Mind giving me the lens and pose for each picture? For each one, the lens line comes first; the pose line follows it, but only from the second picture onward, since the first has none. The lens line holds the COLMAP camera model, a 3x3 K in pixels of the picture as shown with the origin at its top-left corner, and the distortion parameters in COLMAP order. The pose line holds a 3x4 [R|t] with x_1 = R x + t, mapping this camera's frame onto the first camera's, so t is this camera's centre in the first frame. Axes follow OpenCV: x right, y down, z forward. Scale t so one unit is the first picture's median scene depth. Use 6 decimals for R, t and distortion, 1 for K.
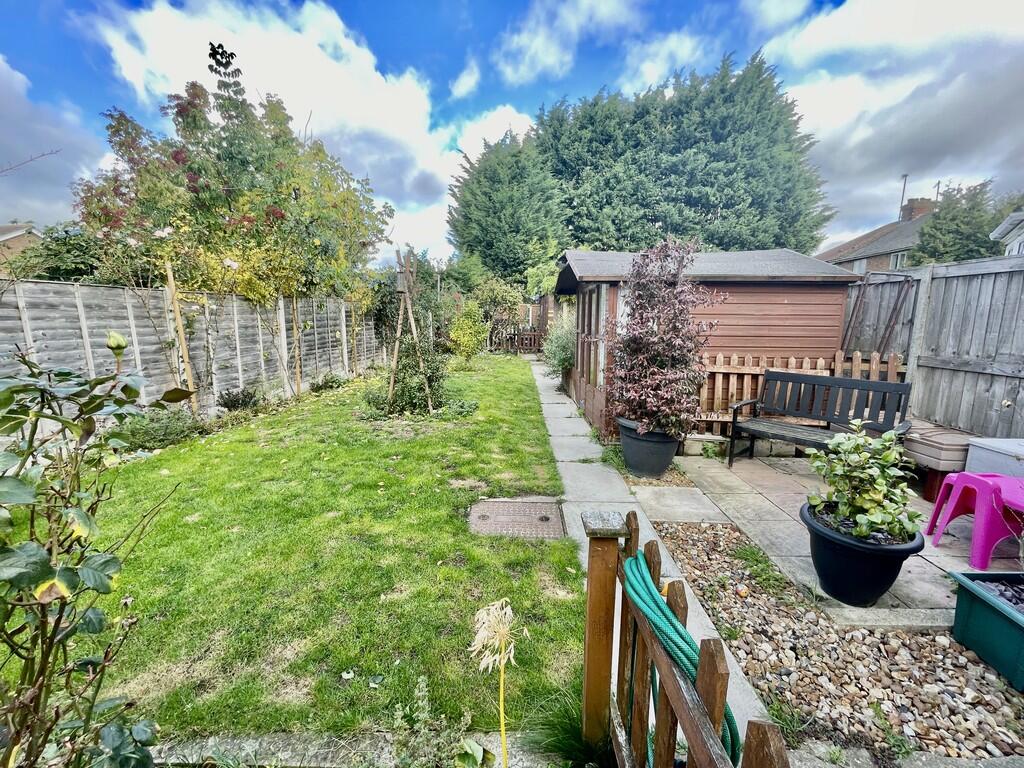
lens RADIAL K [[412.3, 0, 512.0], [0, 412.3, 384.0], [0, 0, 1]] dist [-0.001821, -0.000705]
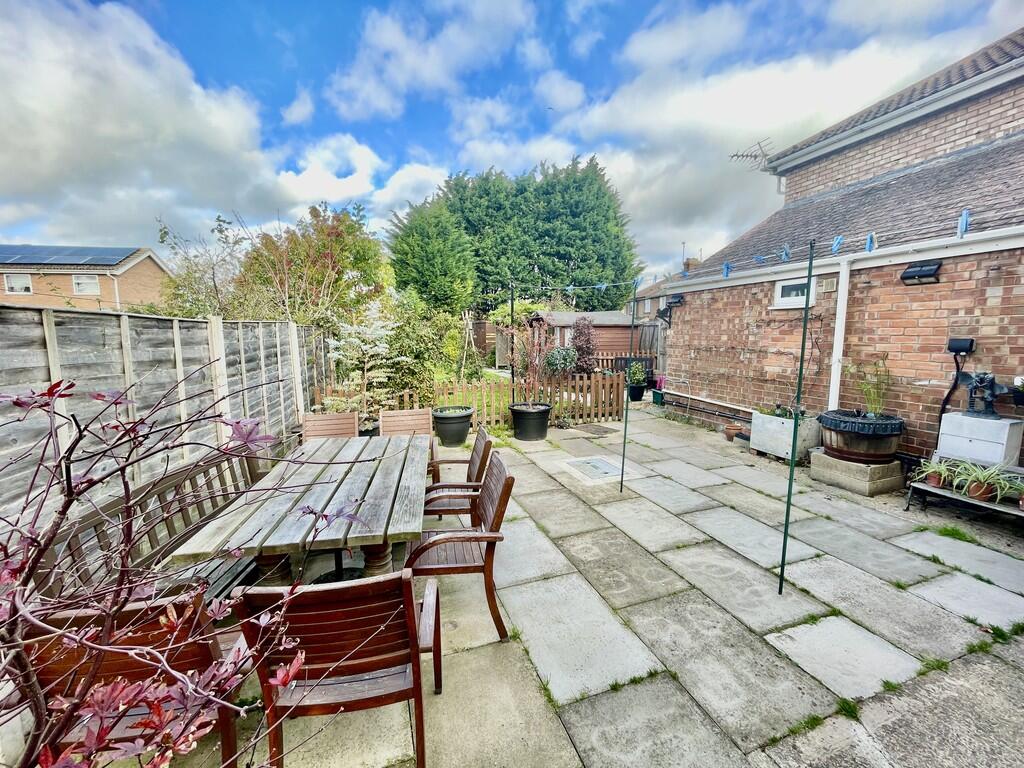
lens RADIAL K [[404.6, 0, 498.8], [0, 404.6, 387.5], [0, 0, 1]] dist [-0.000927, -0.000127]
pose [[0.958813, -0.049449, 0.279702, -0.189635], [0.059516, 0.997846, -0.027606, 0.042997], [-0.277734, 0.043116, 0.959690, -0.282531]]
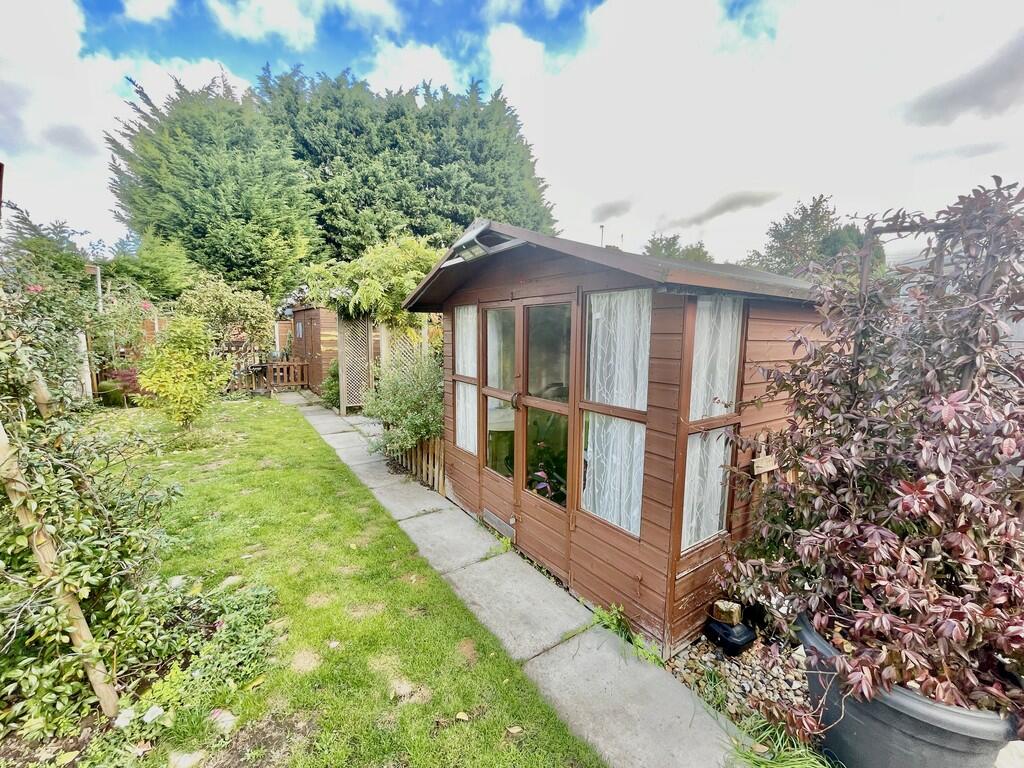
lens RADIAL K [[412.3, 0, 512.0], [0, 412.3, 384.0], [0, 0, 1]] dist [-0.001821, -0.000705]
pose [[0.819666, -0.061708, 0.569509, -0.031382], [0.083909, 0.996391, -0.012804, -0.034983], [-0.566663, 0.058282, 0.821886, 0.161335]]
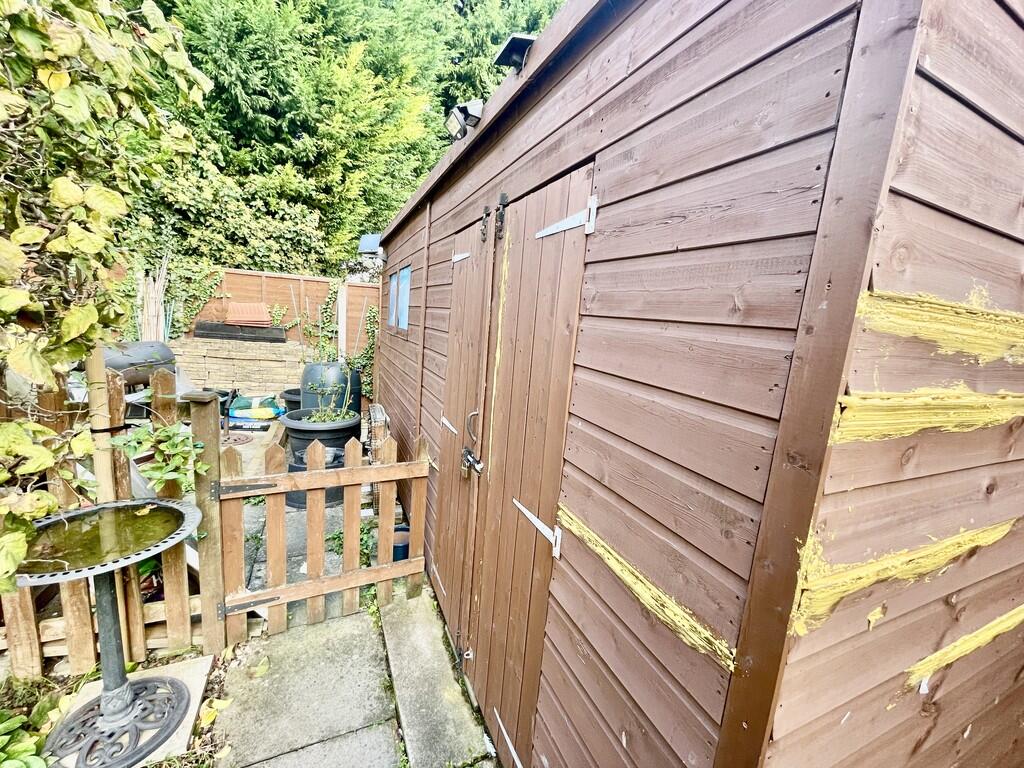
lens RADIAL K [[412.3, 0, 512.0], [0, 412.3, 384.0], [0, 0, 1]] dist [-0.001821, -0.000705]
pose [[0.909907, 0.006088, 0.414769, 0.032670], [-0.014147, 0.999766, 0.016360, -0.116547], [-0.414572, -0.020754, 0.909780, 0.630007]]
